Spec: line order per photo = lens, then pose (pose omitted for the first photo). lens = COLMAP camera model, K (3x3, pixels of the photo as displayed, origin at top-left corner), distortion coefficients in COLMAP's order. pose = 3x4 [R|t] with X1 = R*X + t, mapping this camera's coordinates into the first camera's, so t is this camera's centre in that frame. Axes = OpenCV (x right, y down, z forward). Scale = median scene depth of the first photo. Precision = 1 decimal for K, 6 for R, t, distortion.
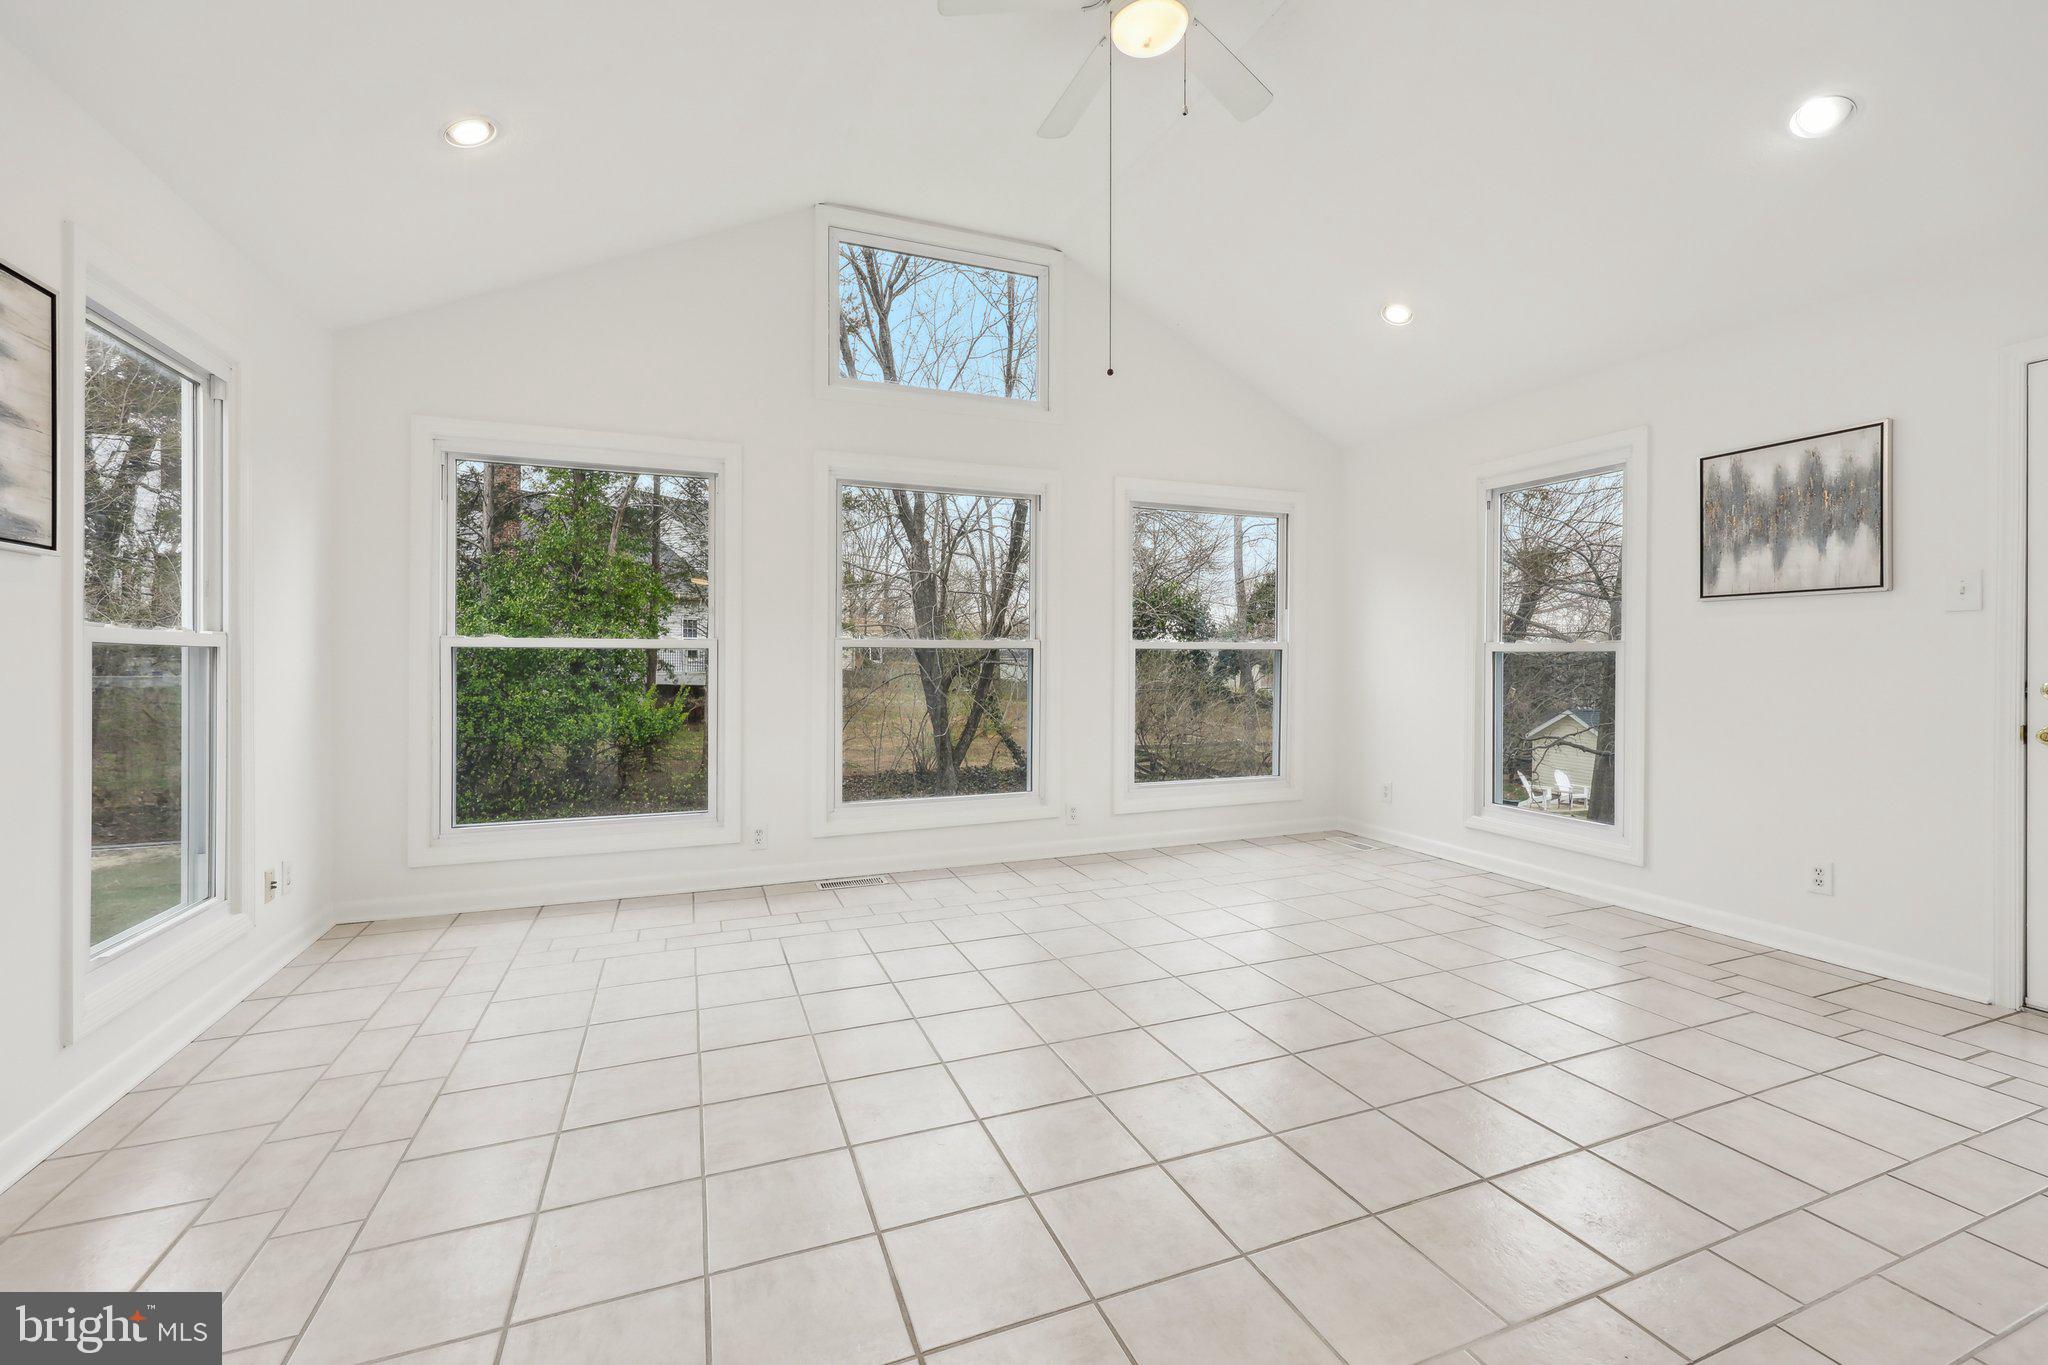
lens RADIAL K [[861.7, 0, 1030.6], [0, 861.7, 657.3], [0, 0, 1]] dist [0.001019, 0.000329]
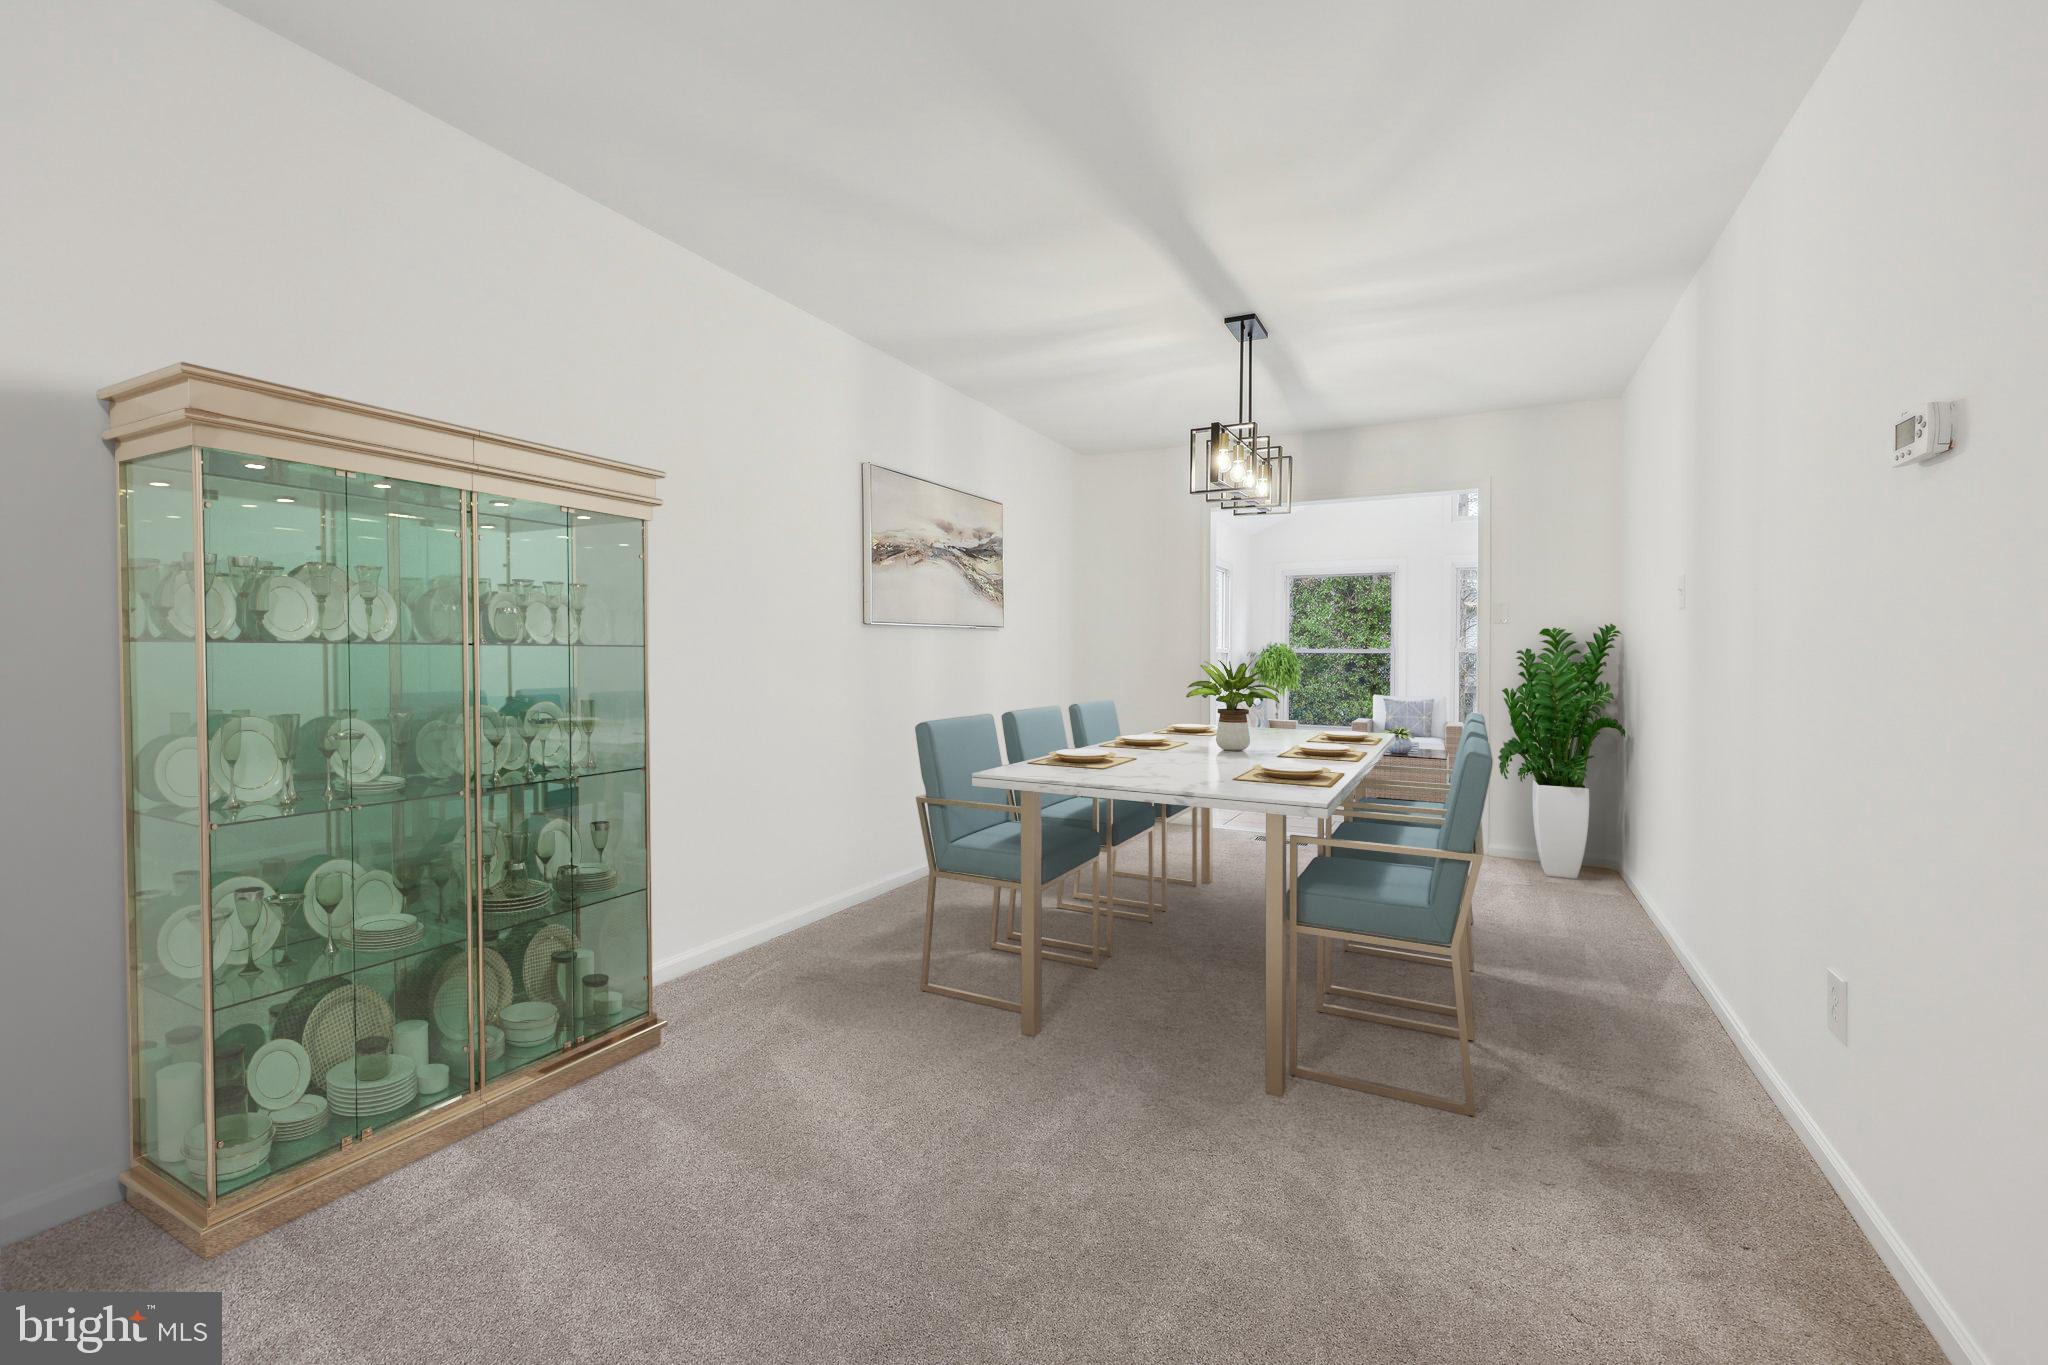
lens RADIAL K [[861.7, 0, 1009.0], [0, 861.7, 662.6], [0, 0, 1]] dist [0.001019, 0.000329]
pose [[0.643594, 0.007708, -0.765328, 0.290326], [-0.007081, 0.999966, 0.004117, 0.004638], [0.765334, 0.002769, 0.643627, -0.498116]]
